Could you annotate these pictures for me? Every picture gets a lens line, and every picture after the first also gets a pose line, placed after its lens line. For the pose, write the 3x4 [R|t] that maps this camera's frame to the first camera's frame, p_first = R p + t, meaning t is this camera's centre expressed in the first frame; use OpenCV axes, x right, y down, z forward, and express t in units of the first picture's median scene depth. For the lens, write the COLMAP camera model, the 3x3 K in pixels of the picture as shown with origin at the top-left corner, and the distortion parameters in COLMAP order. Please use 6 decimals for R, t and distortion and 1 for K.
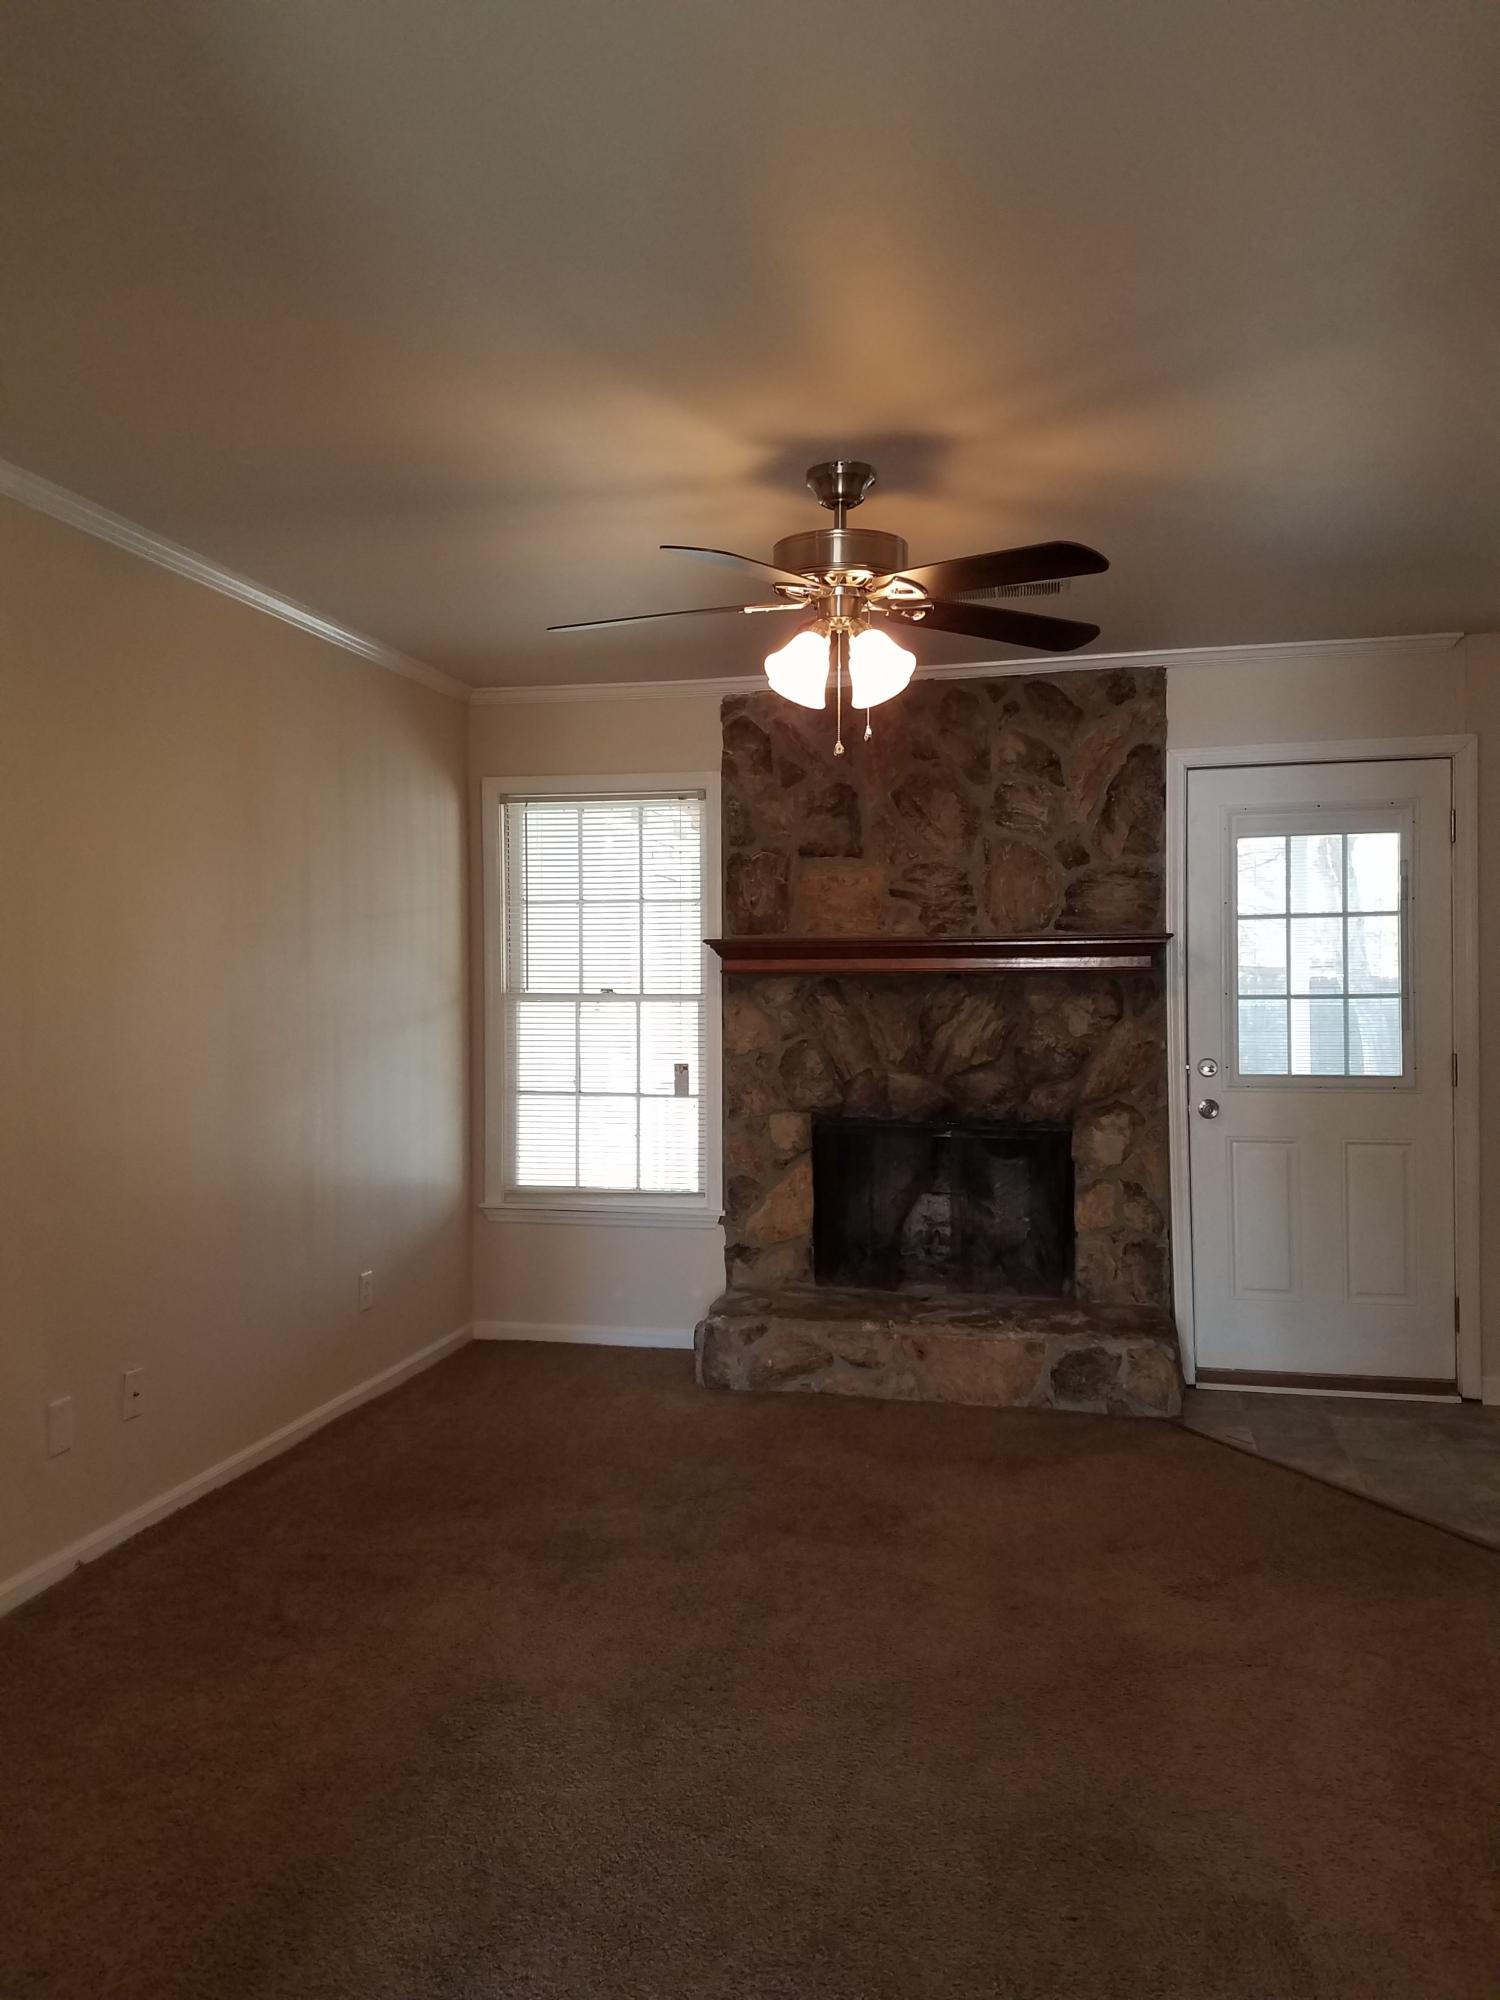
lens RADIAL K [[1535.8, 0, 702.4], [0, 1535.8, 1007.4], [0, 0, 1]] dist [0.309940, -0.599775]
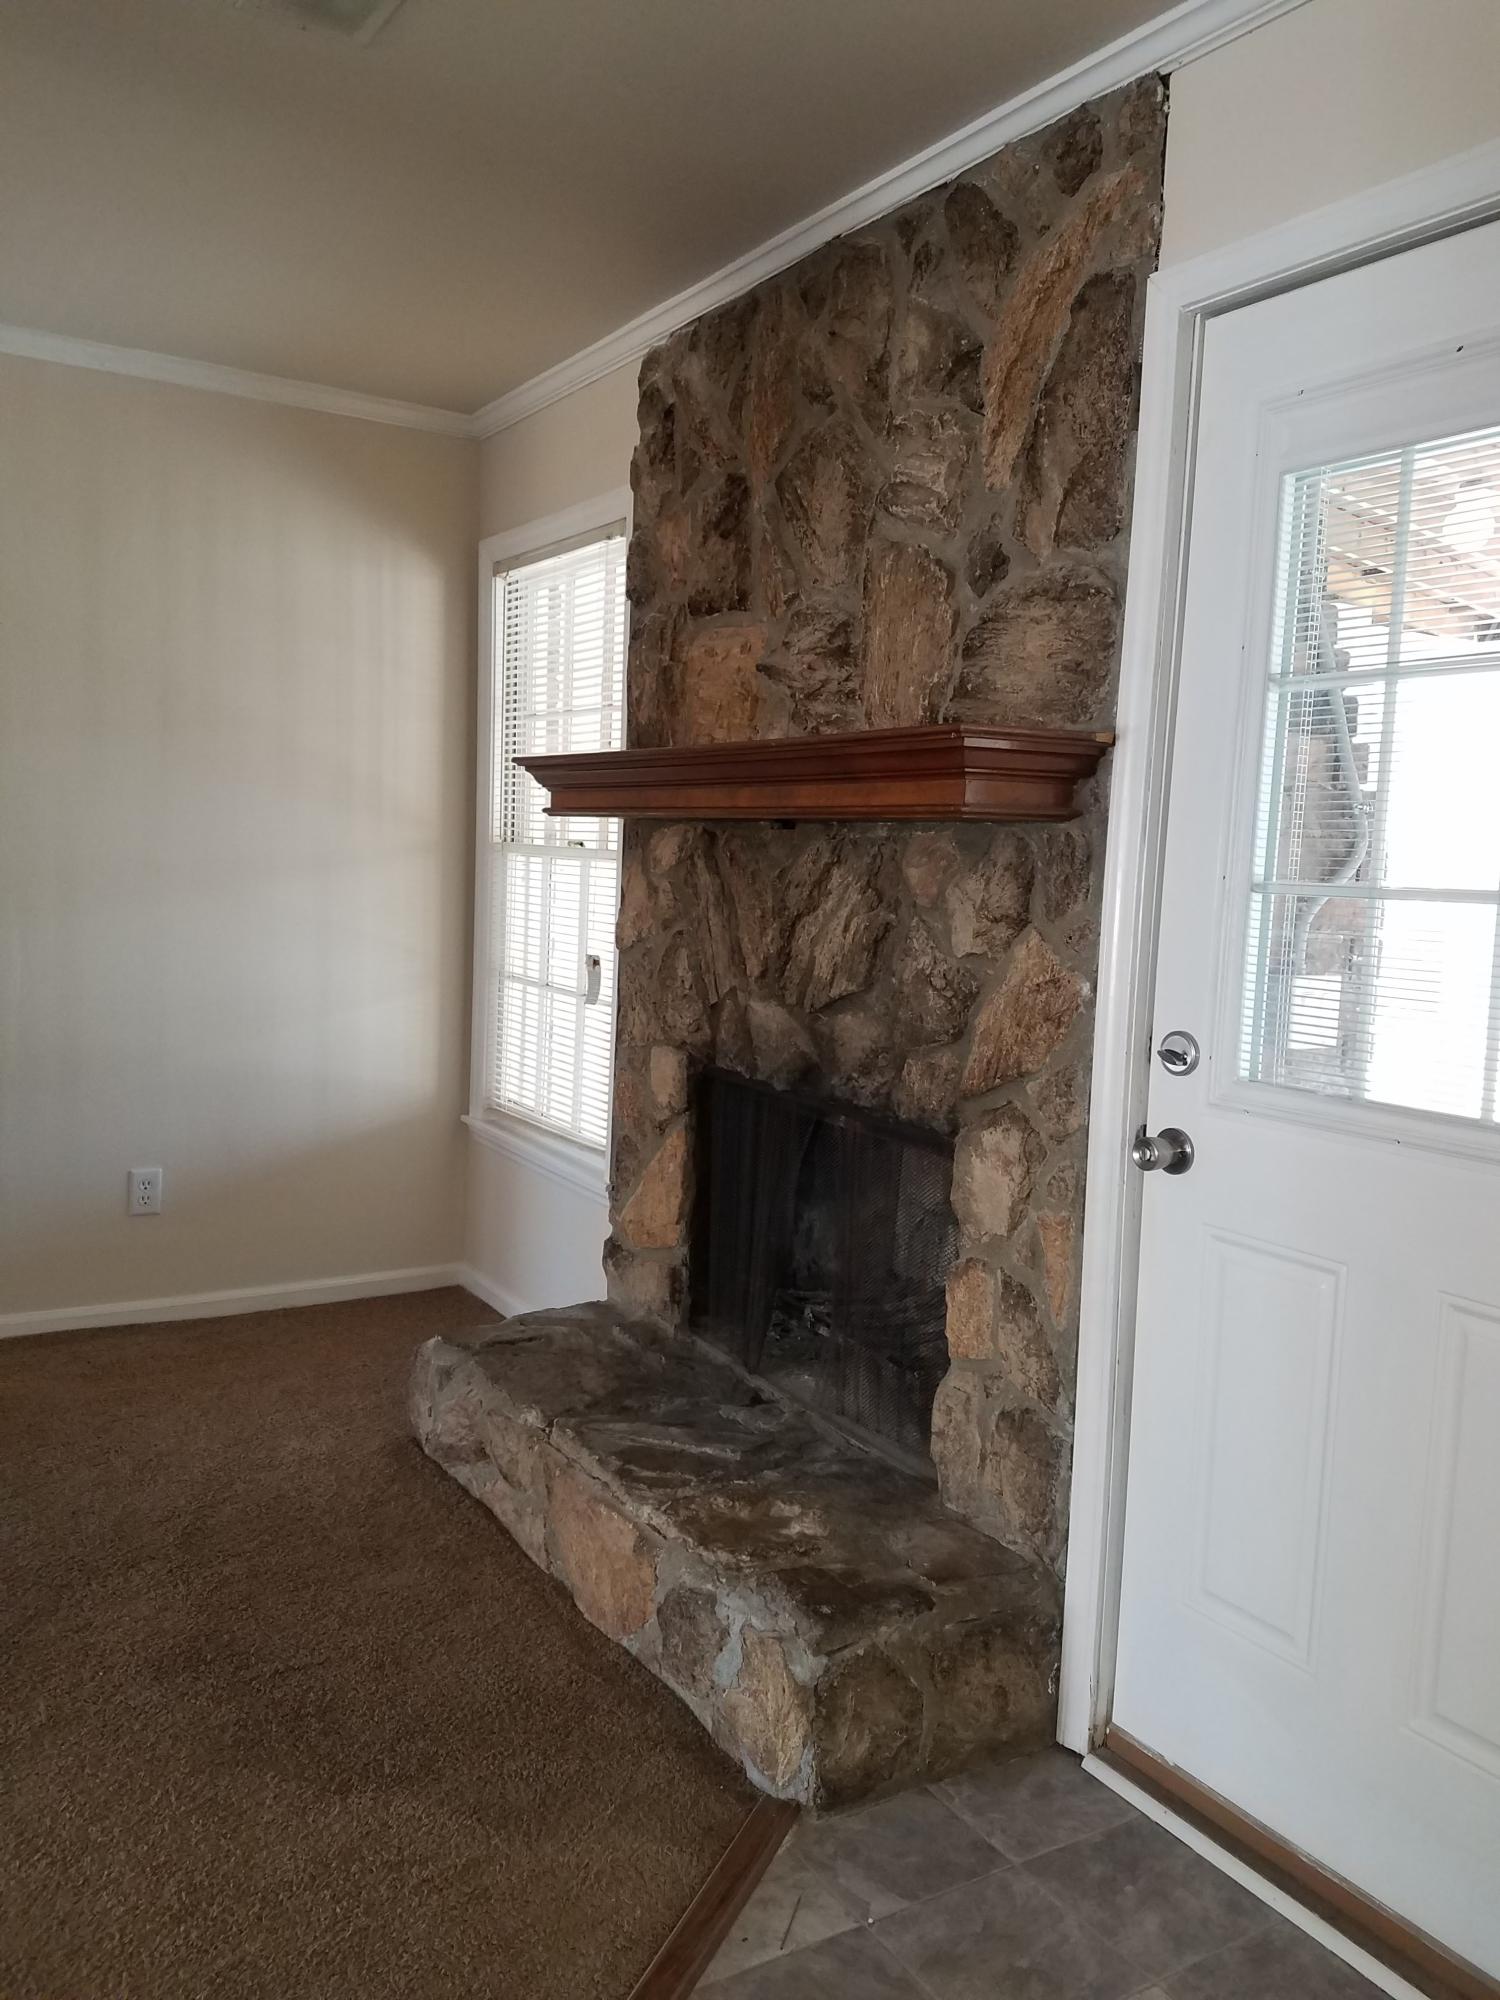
lens RADIAL K [[1535.8, 0, 702.4], [0, 1535.8, 1007.4], [0, 0, 1]] dist [0.309940, -0.599775]
pose [[0.667247, 0.104118, -0.737524, 0.536027], [-0.046513, 0.994074, 0.098256, -0.008893], [0.743383, -0.031257, 0.668135, 0.620111]]
